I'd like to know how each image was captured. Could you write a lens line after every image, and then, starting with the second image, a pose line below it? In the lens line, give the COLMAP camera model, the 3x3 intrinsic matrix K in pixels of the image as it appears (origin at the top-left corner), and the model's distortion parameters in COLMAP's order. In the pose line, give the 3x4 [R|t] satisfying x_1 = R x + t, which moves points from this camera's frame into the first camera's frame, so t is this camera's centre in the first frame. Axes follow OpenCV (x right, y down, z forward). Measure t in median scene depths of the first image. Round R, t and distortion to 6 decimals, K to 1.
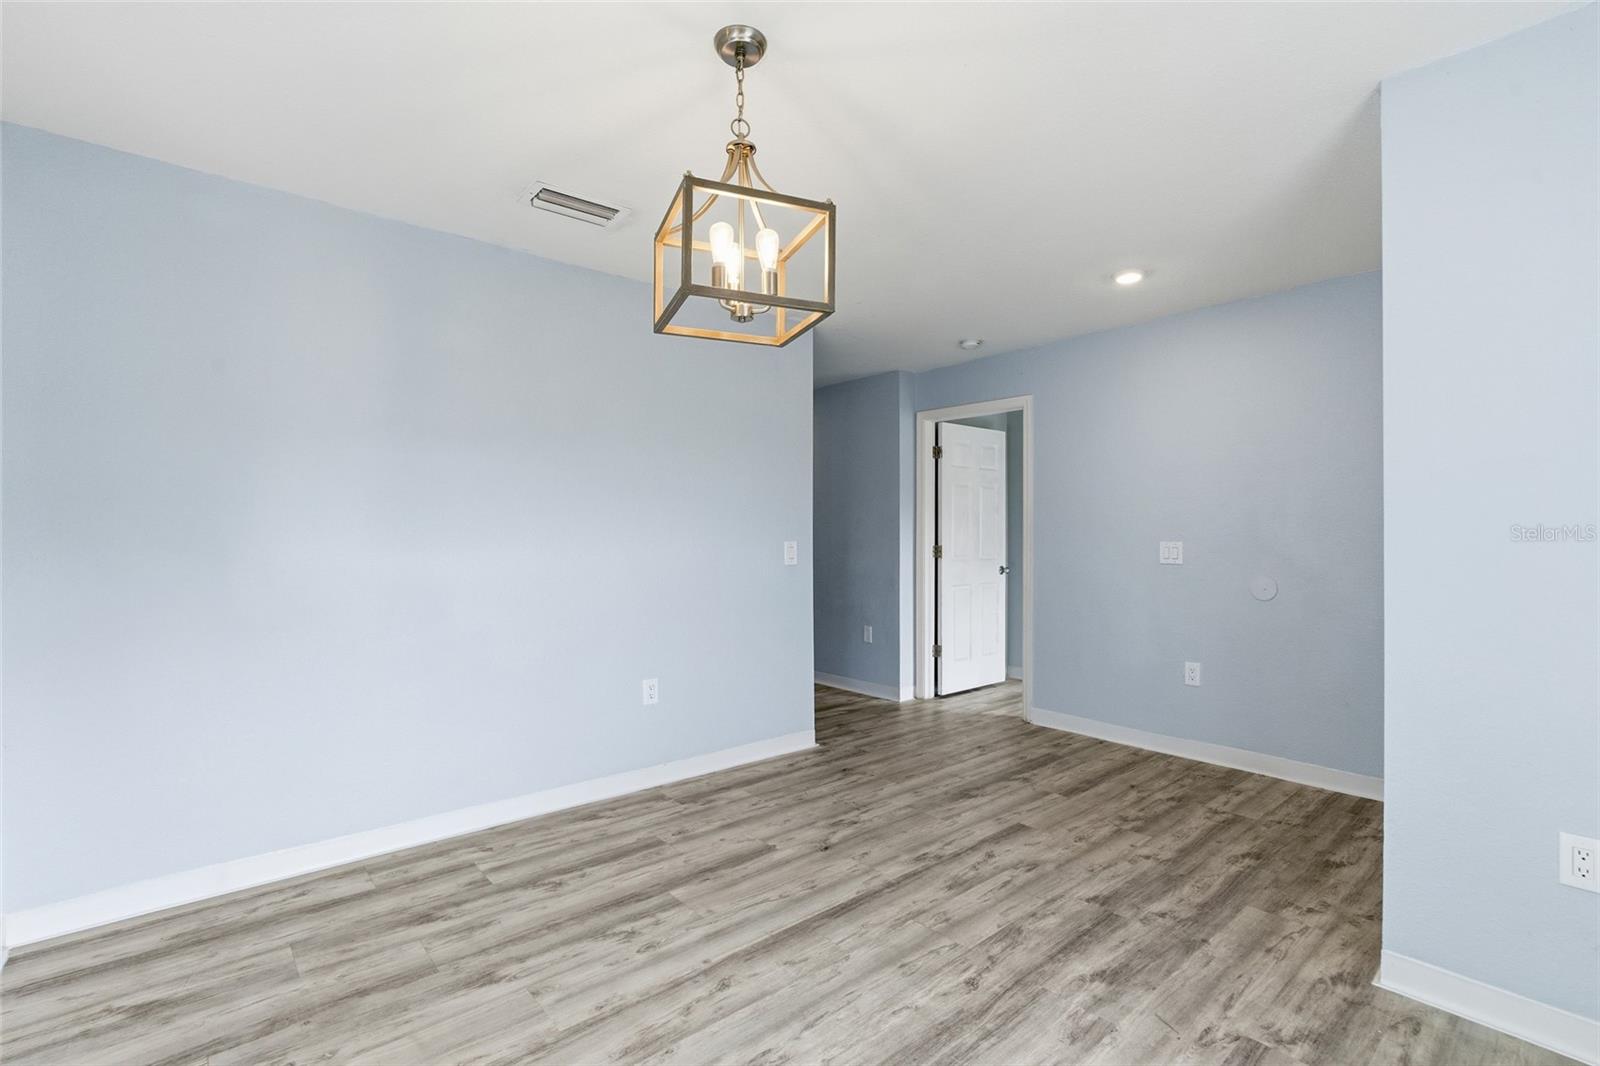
lens RADIAL K [[723.2, 0, 798.7], [0, 723.2, 534.9], [0, 0, 1]] dist [-0.004238, 0.002360]
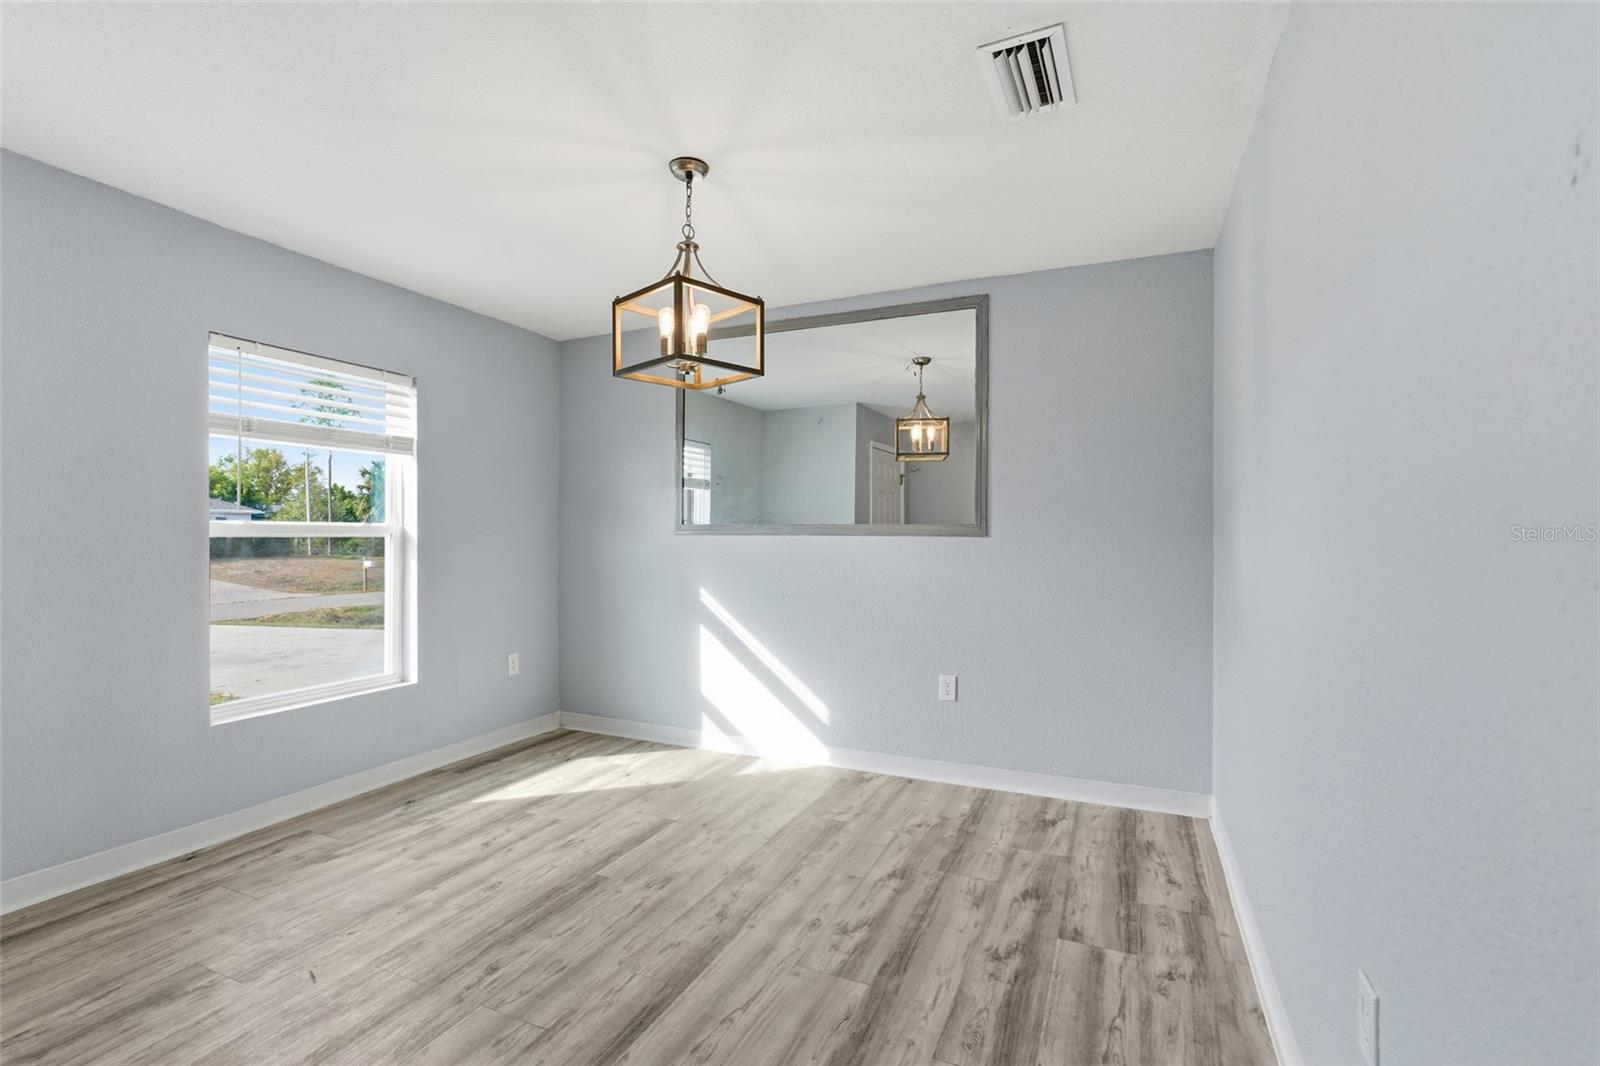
lens RADIAL K [[723.2, 0, 794.9], [0, 723.2, 534.7], [0, 0, 1]] dist [-0.004238, 0.002360]
pose [[-0.907759, 0.001397, -0.419489, 0.251454], [0.001082, 0.999999, 0.000988, 0.004427], [0.419490, 0.000443, -0.907760, 1.905024]]
